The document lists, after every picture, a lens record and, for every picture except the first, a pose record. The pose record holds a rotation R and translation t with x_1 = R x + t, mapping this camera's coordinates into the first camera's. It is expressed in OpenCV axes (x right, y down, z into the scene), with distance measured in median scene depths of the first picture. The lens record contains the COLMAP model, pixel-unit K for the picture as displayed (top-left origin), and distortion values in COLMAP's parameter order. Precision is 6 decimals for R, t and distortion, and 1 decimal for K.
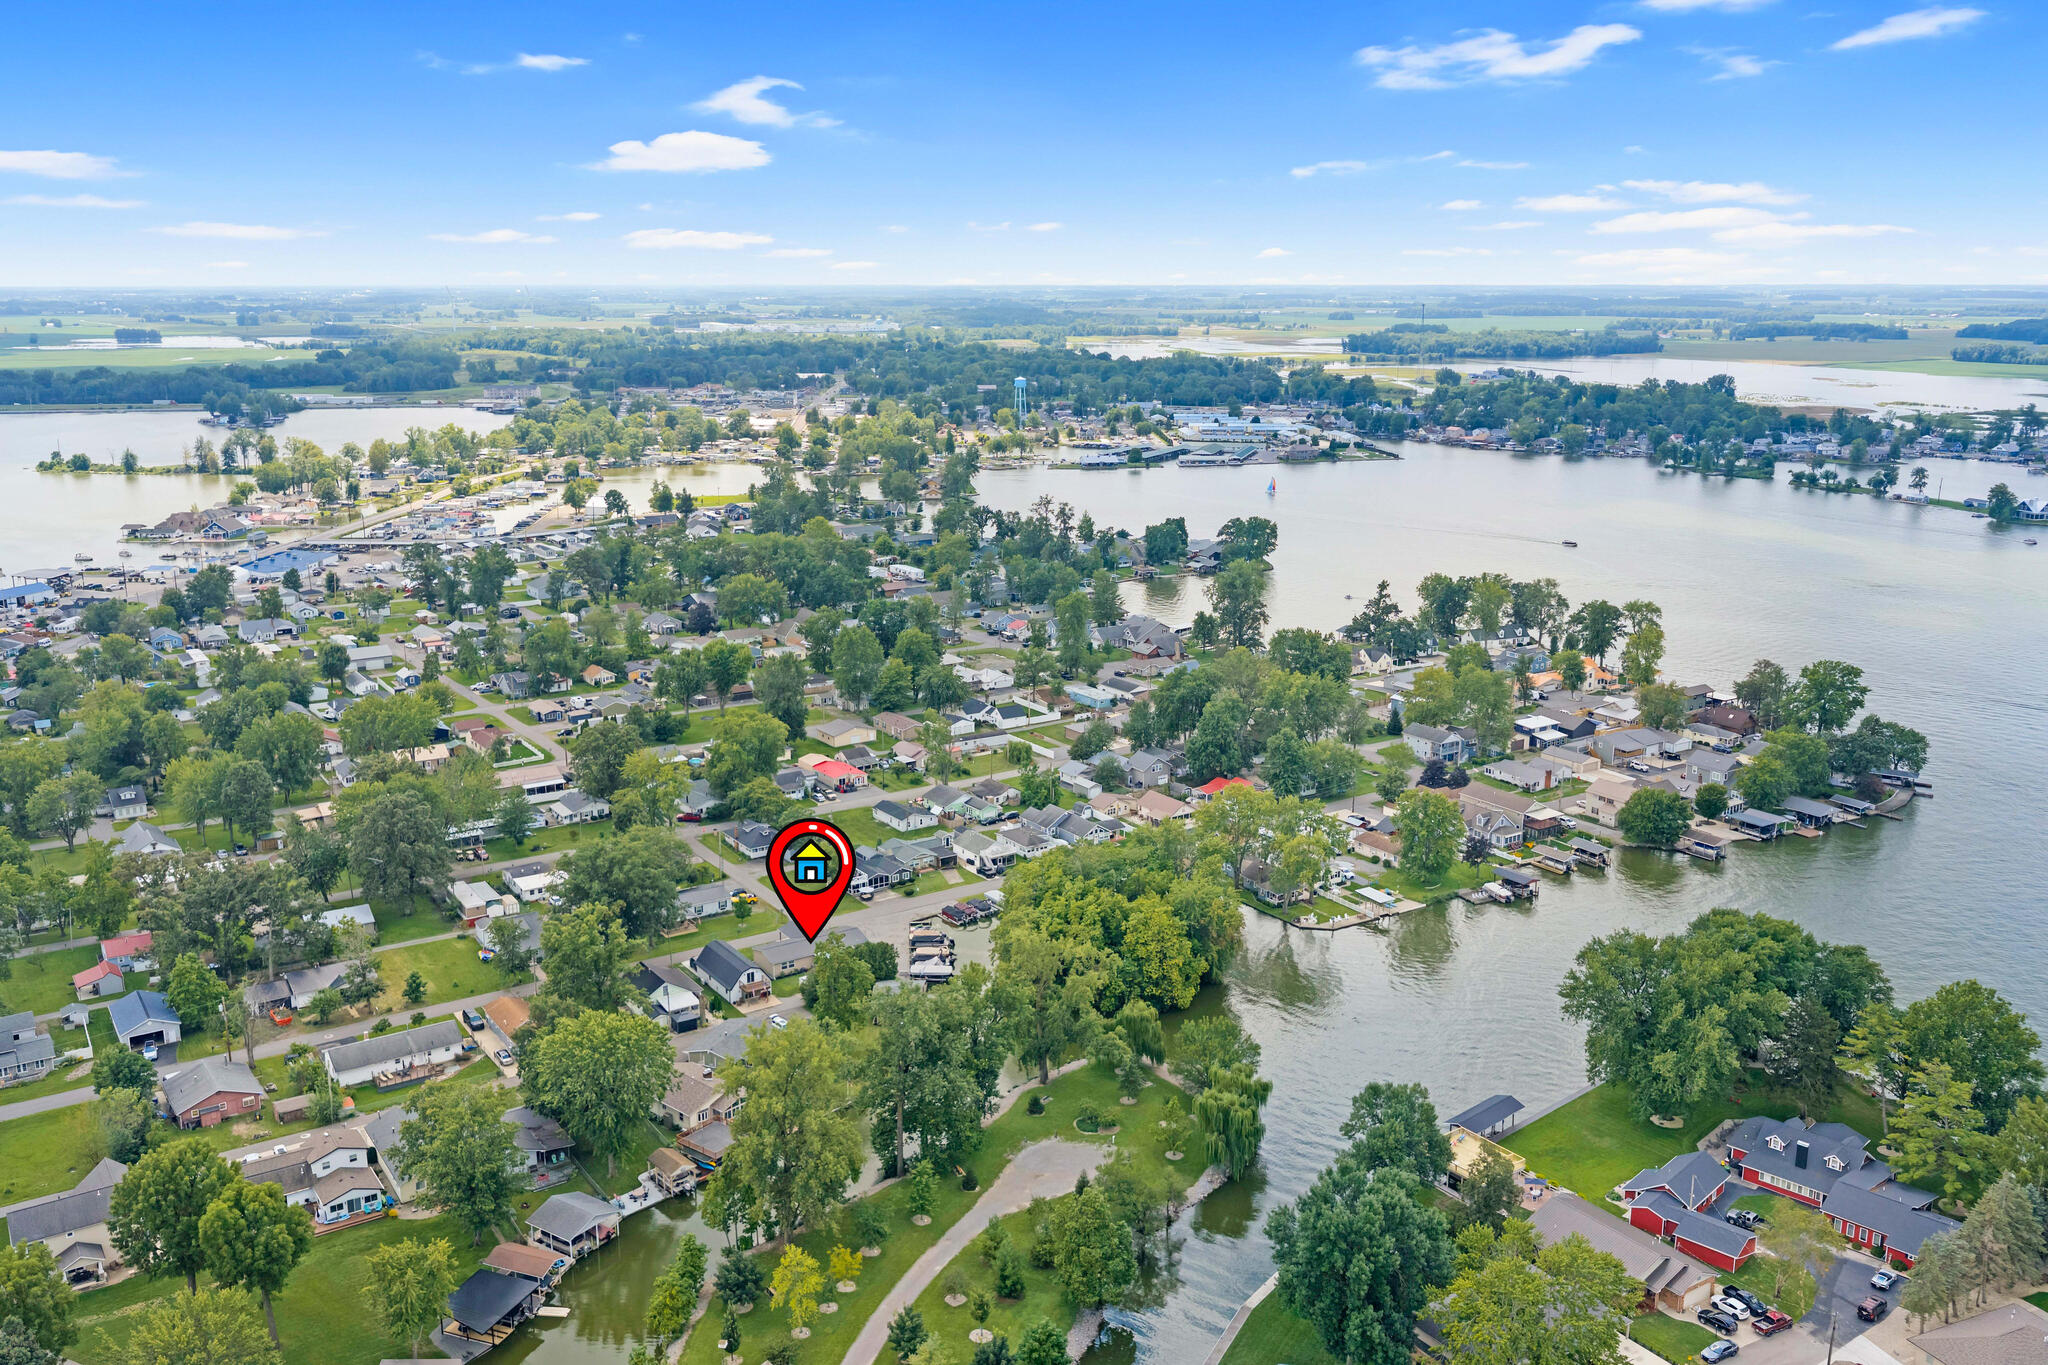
lens RADIAL K [[1663.9, 0, 1031.1], [0, 1663.9, 687.1], [0, 0, 1]] dist [0.004086, -0.019358]
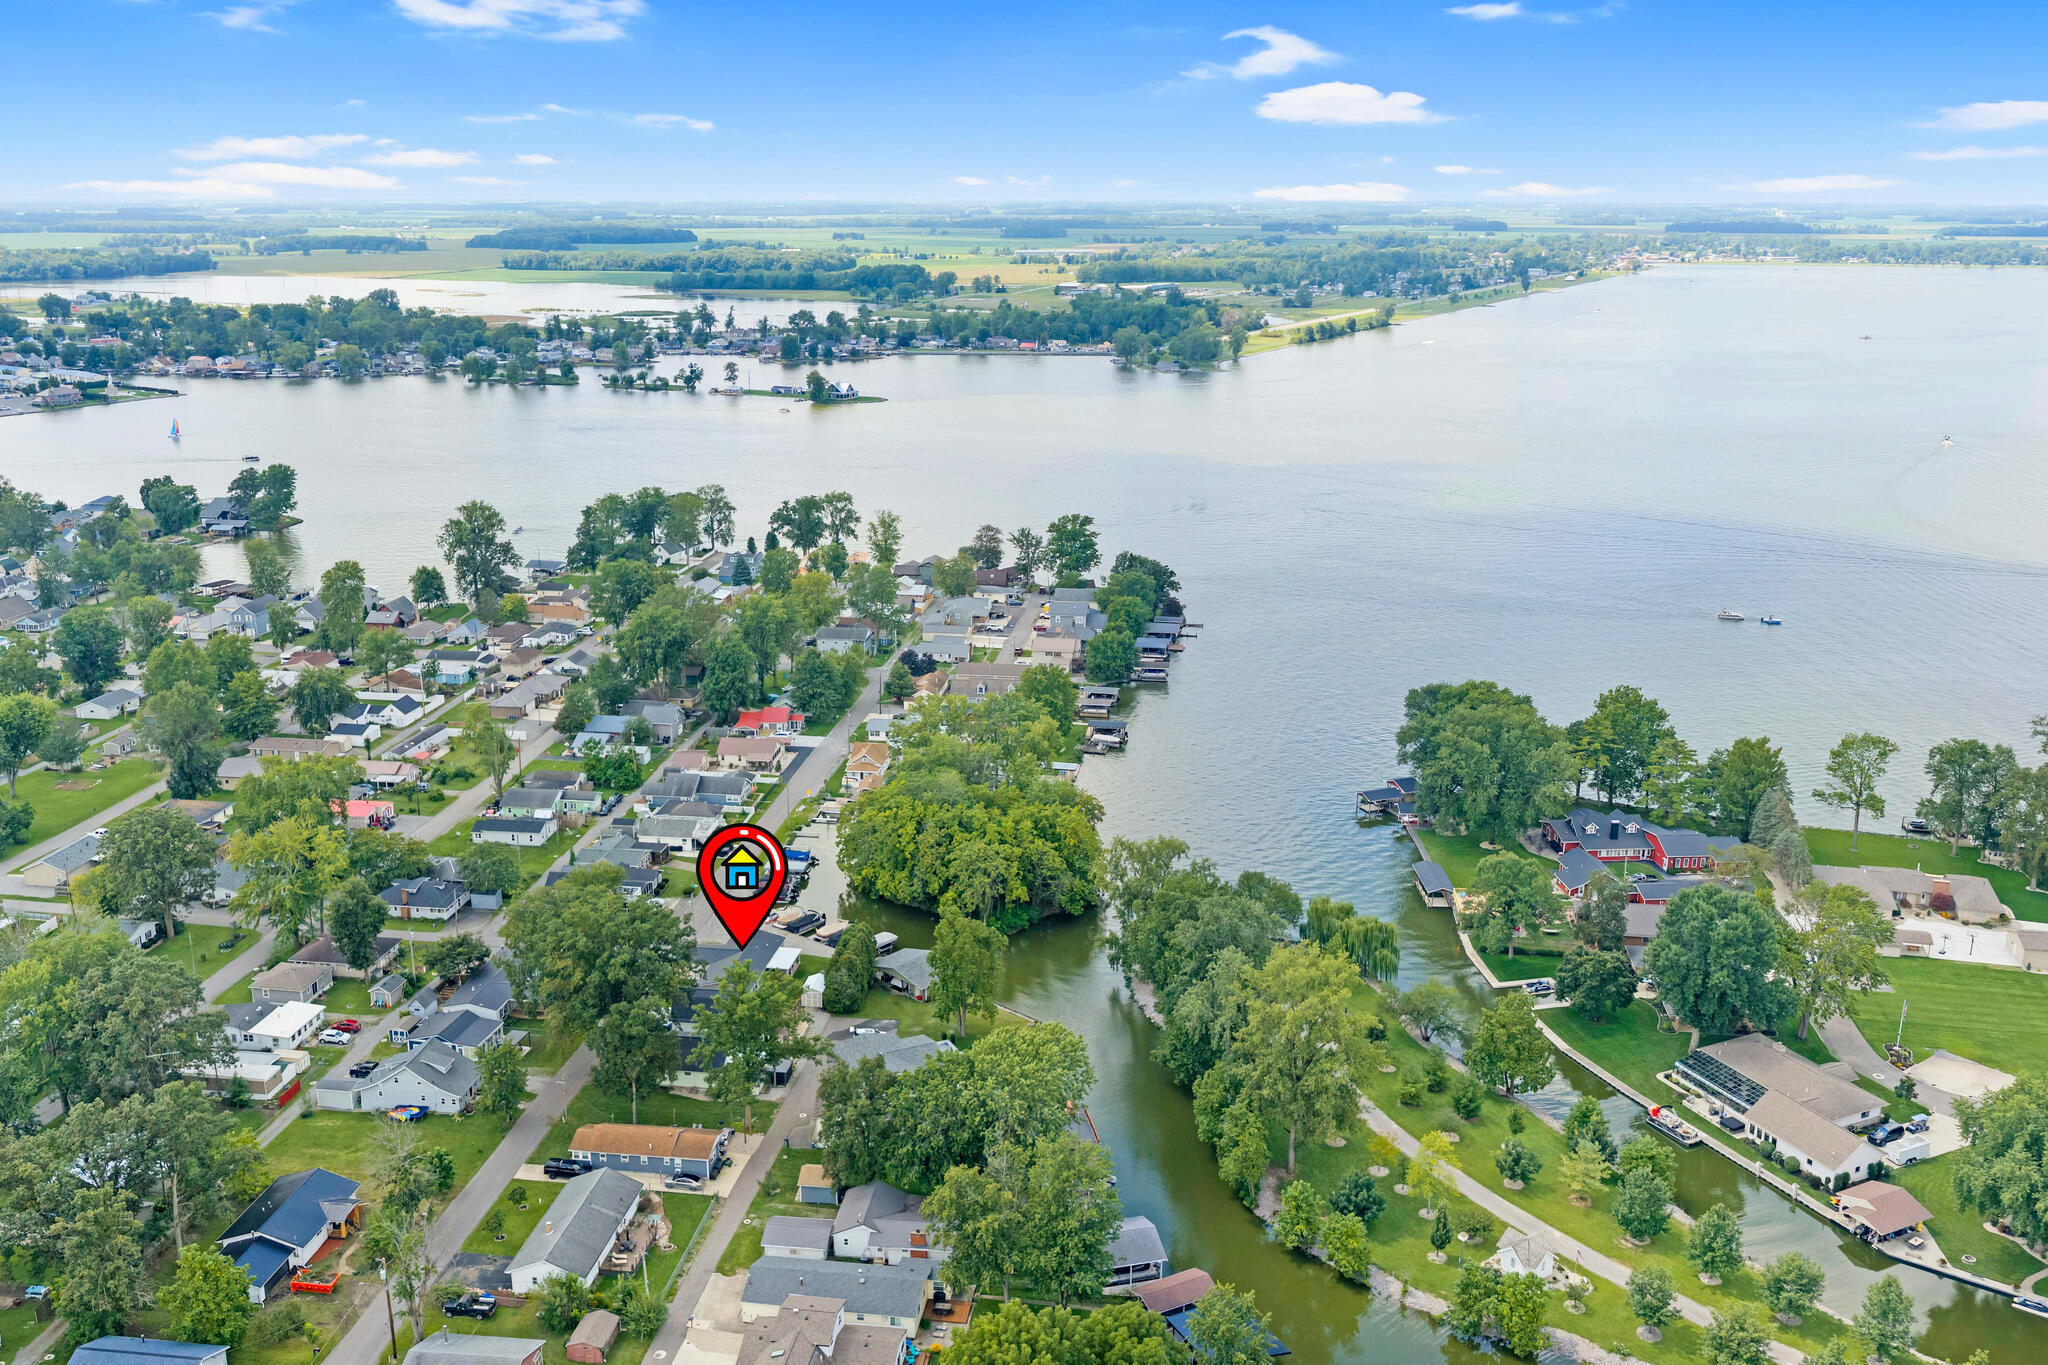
lens RADIAL K [[1663.9, 0, 1031.1], [0, 1663.9, 687.1], [0, 0, 1]] dist [0.004086, -0.019358]
pose [[0.674460, -0.205657, 0.709090, -0.171933], [0.170902, 0.977825, 0.121043, -0.018420], [-0.718259, 0.039546, 0.694651, 0.079204]]
